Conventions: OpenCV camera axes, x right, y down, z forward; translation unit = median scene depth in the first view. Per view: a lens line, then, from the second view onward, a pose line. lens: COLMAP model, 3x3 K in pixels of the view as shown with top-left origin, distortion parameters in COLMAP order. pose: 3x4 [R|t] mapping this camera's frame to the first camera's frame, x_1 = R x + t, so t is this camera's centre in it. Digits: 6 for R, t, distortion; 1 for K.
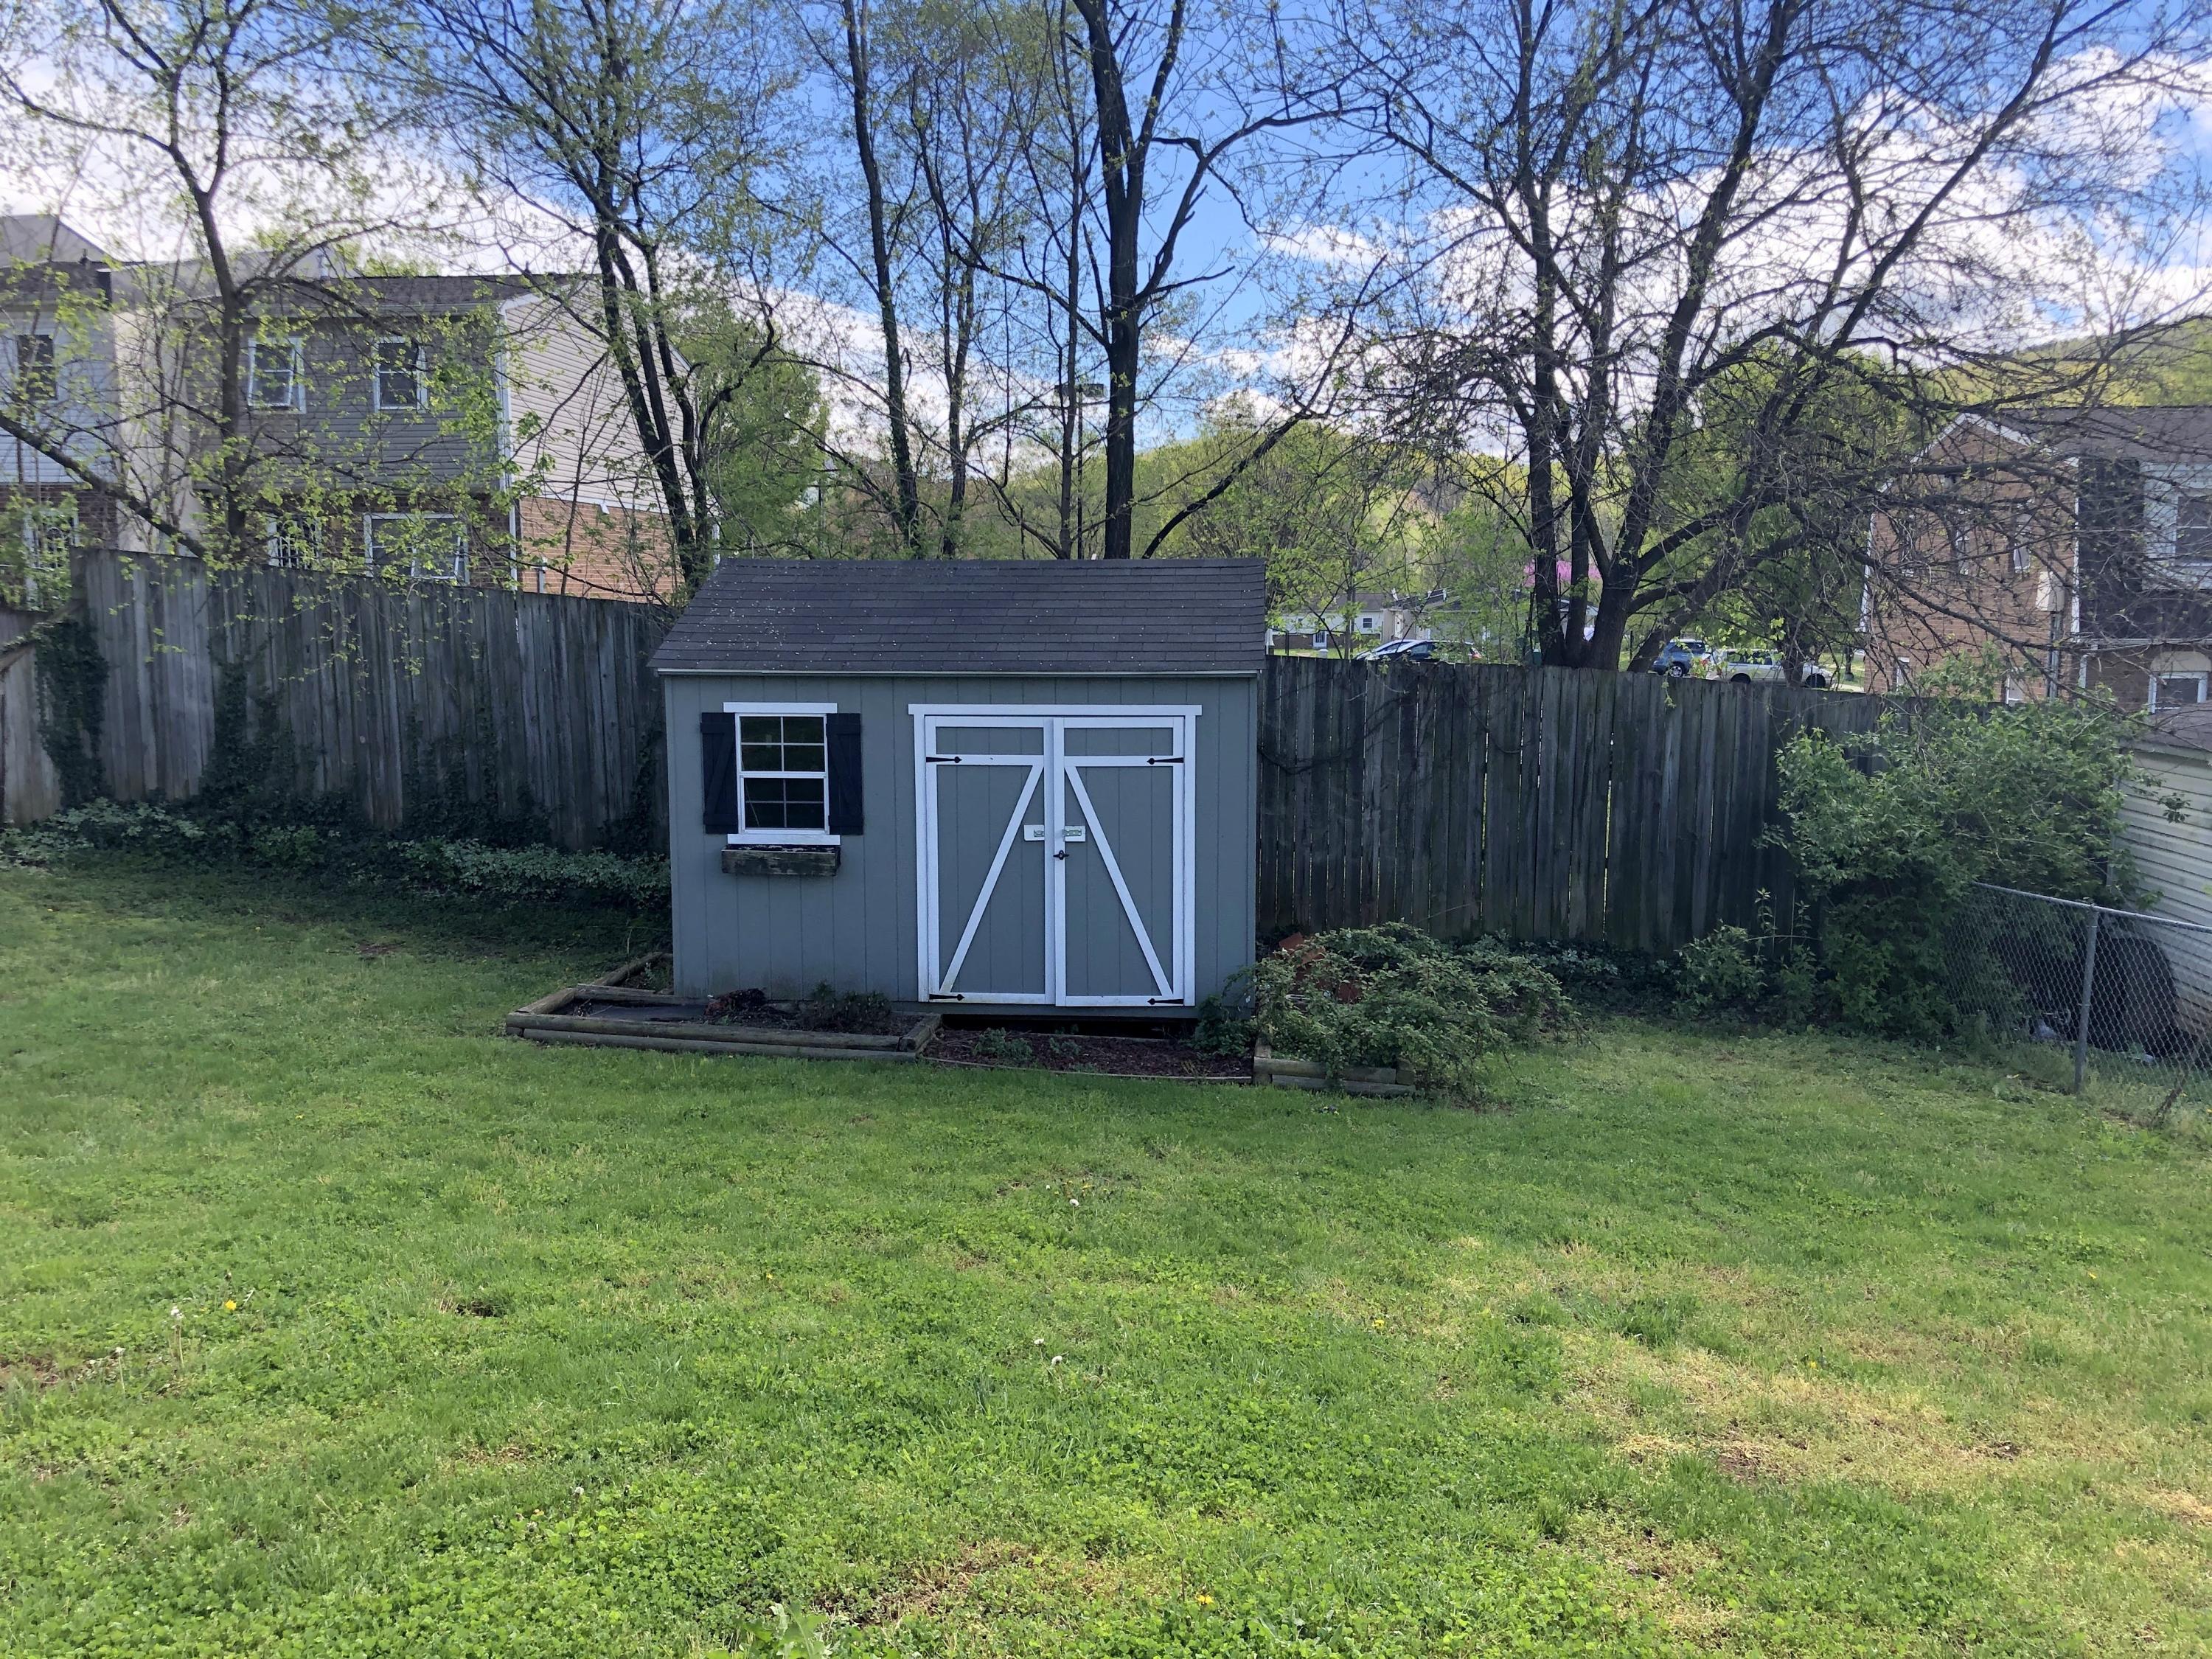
lens RADIAL K [[1836.3, 0, 1115.2], [0, 1836.3, 832.8], [0, 0, 1]] dist [0.005429, 0.005401]
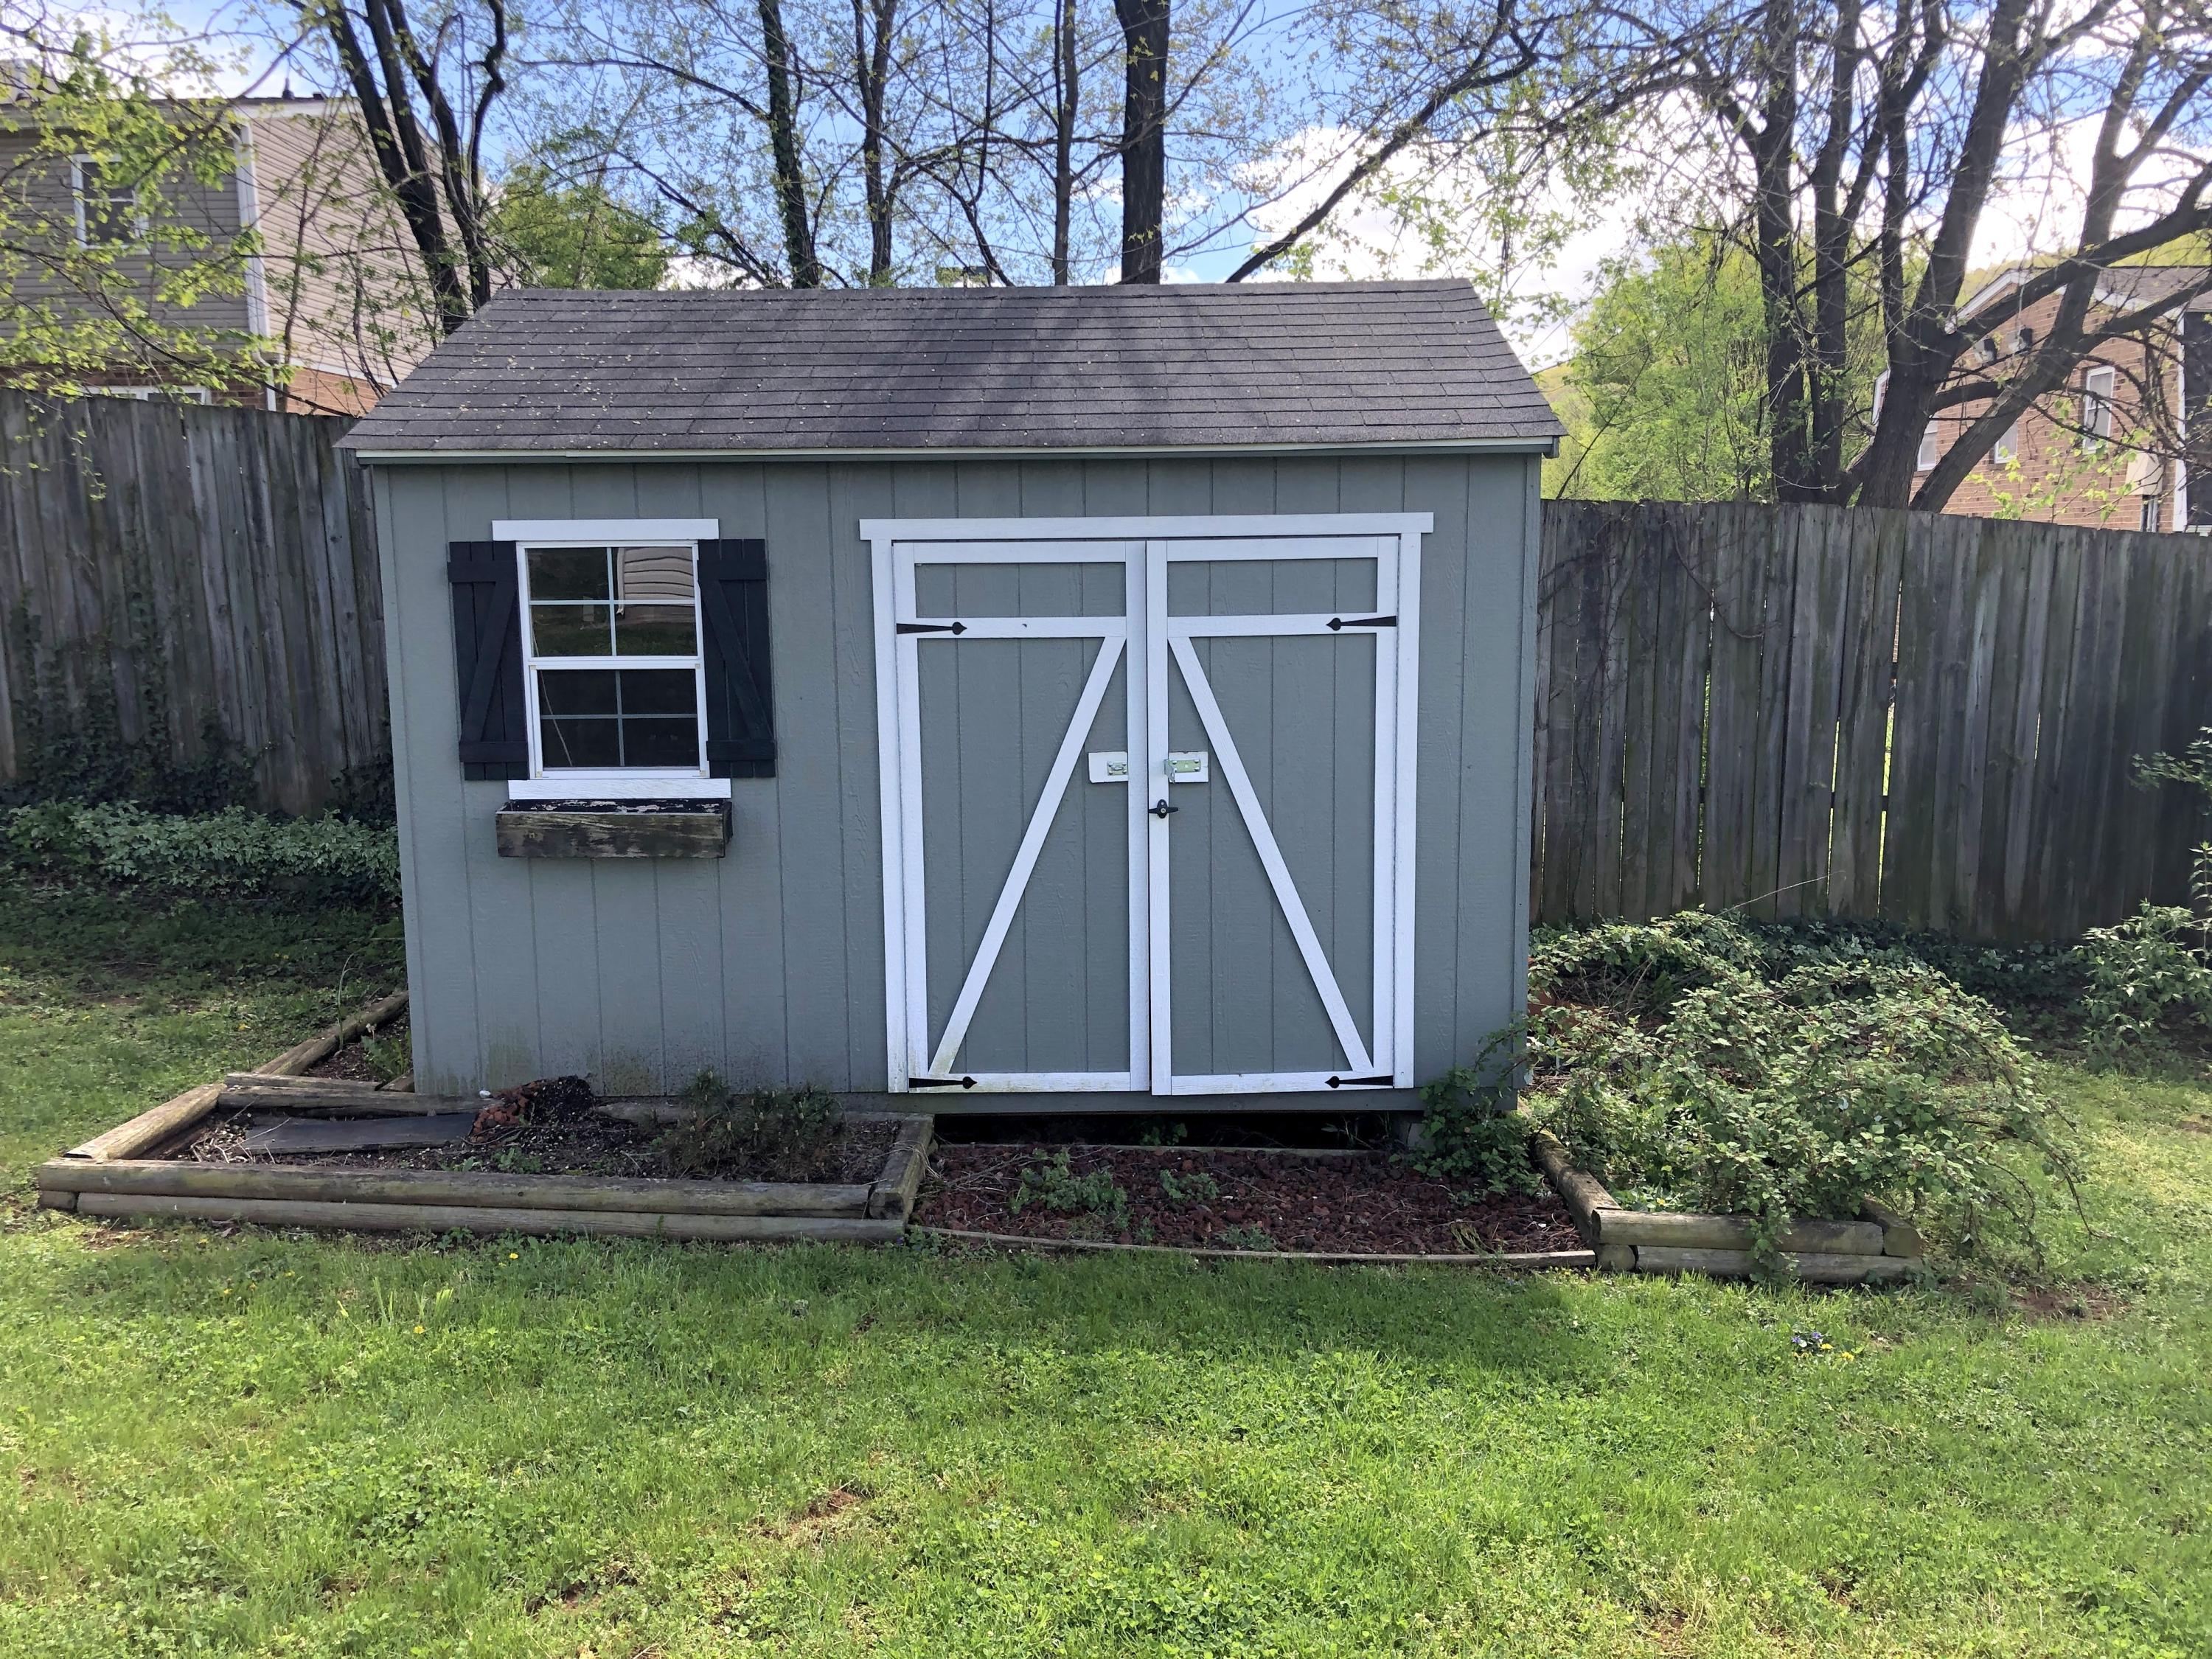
lens RADIAL K [[1836.3, 0, 1093.6], [0, 1836.3, 832.3], [0, 0, 1]] dist [0.005429, 0.005401]
pose [[0.997523, -0.021064, 0.067111, -0.083414], [0.019229, 0.999427, 0.027872, 0.003928], [-0.067659, -0.026513, 0.997356, 0.480728]]
